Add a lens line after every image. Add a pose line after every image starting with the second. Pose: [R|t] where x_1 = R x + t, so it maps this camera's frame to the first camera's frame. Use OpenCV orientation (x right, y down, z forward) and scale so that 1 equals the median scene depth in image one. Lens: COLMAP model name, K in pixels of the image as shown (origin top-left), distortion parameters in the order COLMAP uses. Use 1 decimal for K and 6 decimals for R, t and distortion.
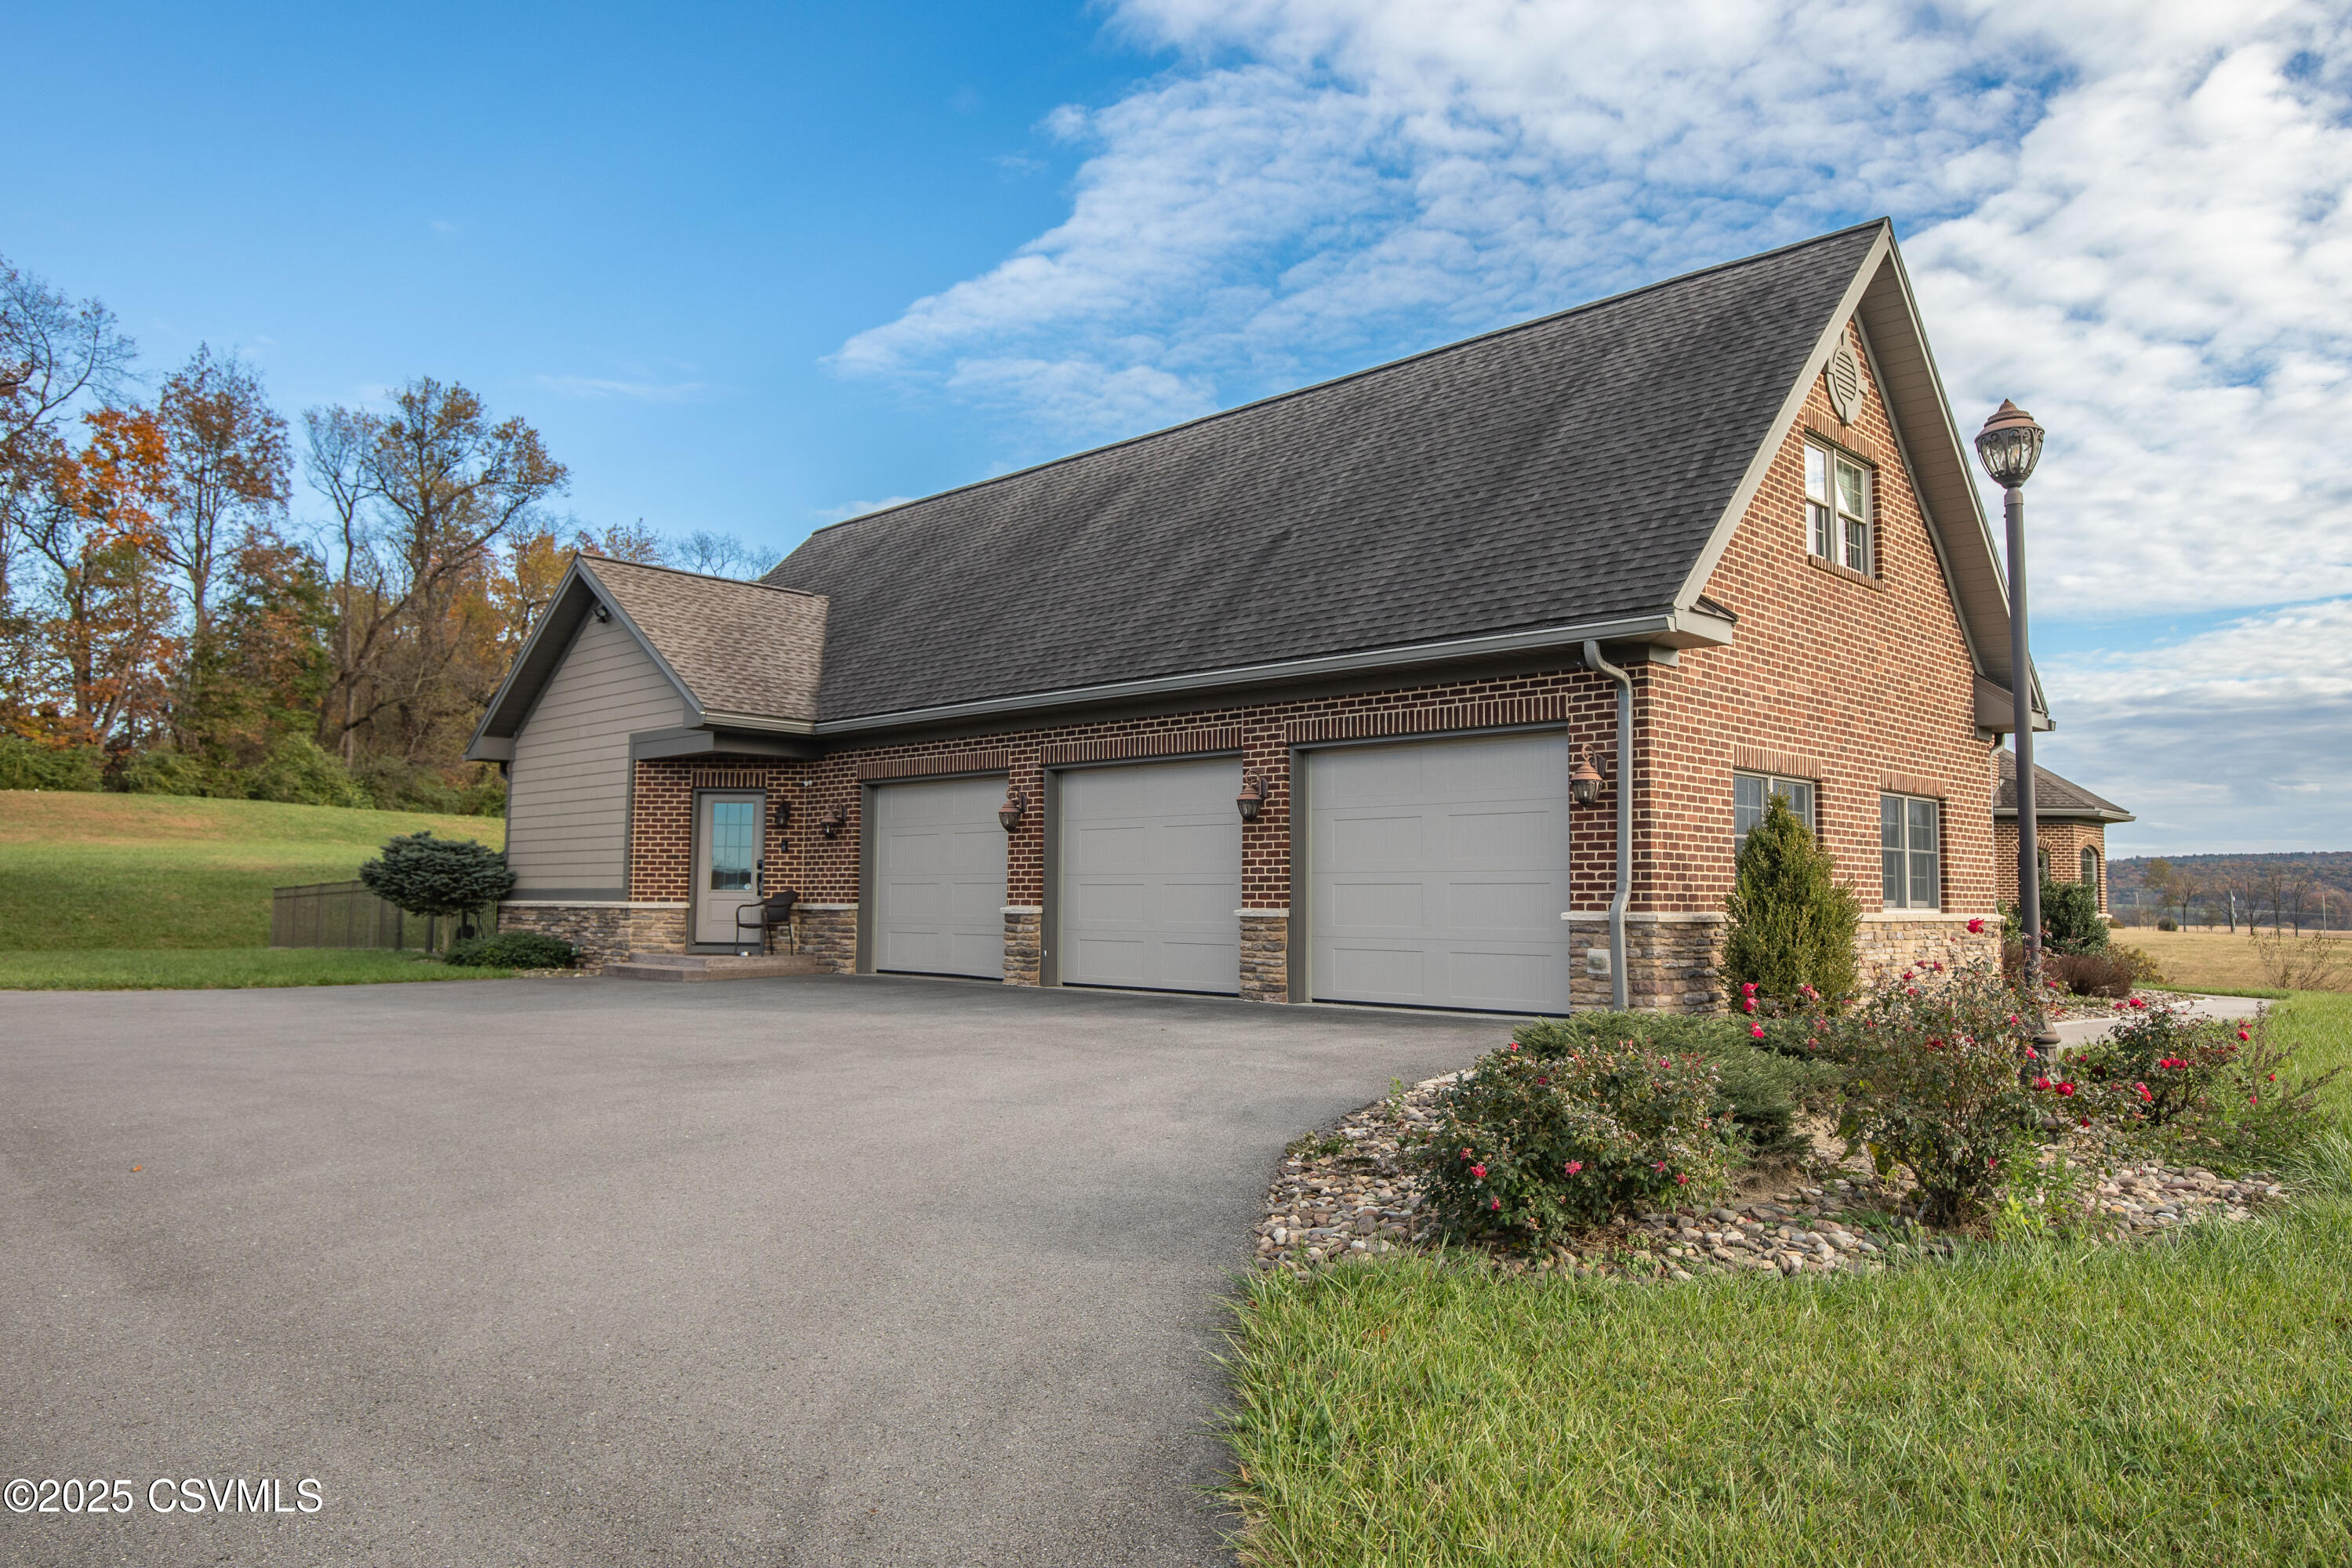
lens RADIAL K [[1580.1, 0, 1176.0], [0, 1580.1, 784.0], [0, 0, 1]] dist [-0.024449, -0.001548]
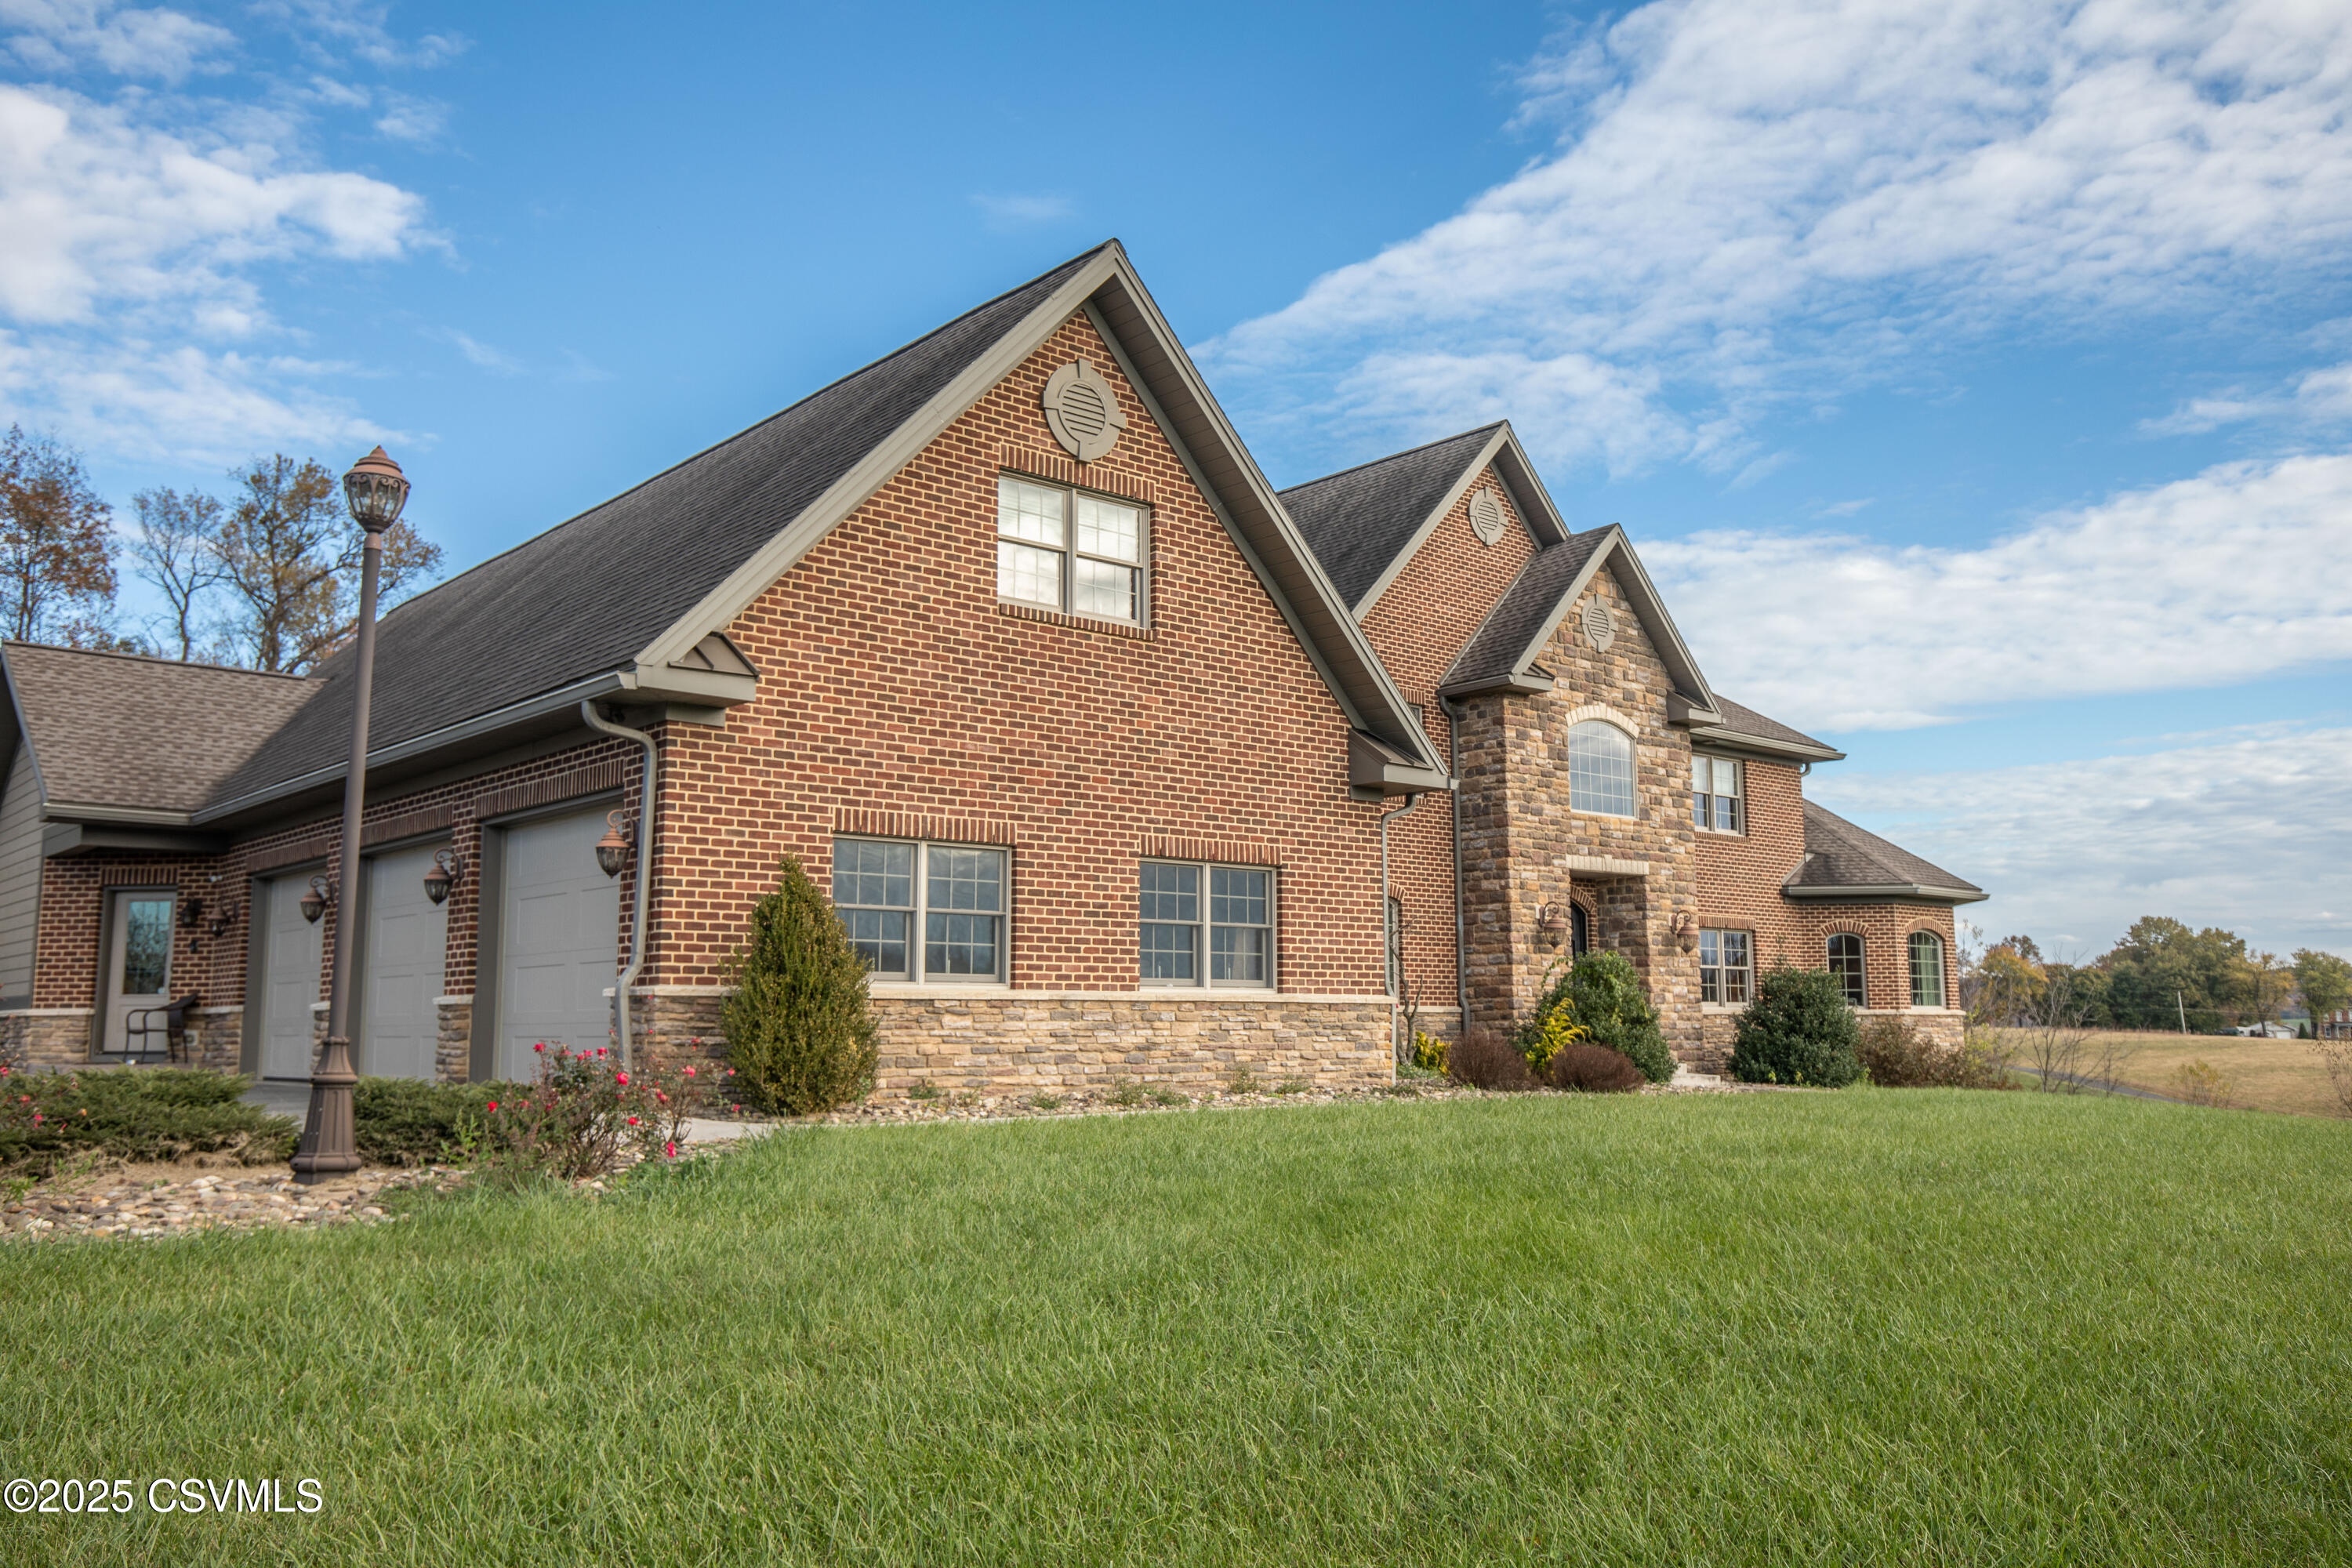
lens RADIAL K [[1832.3, 0, 1176.0], [0, 1832.3, 784.0], [0, 0, 1]] dist [0.035605, -0.001338]
pose [[0.995988, -0.023999, -0.086208, 0.265049], [0.018924, 0.998066, -0.059204, 0.011925], [0.087462, 0.057335, 0.994516, -0.028190]]
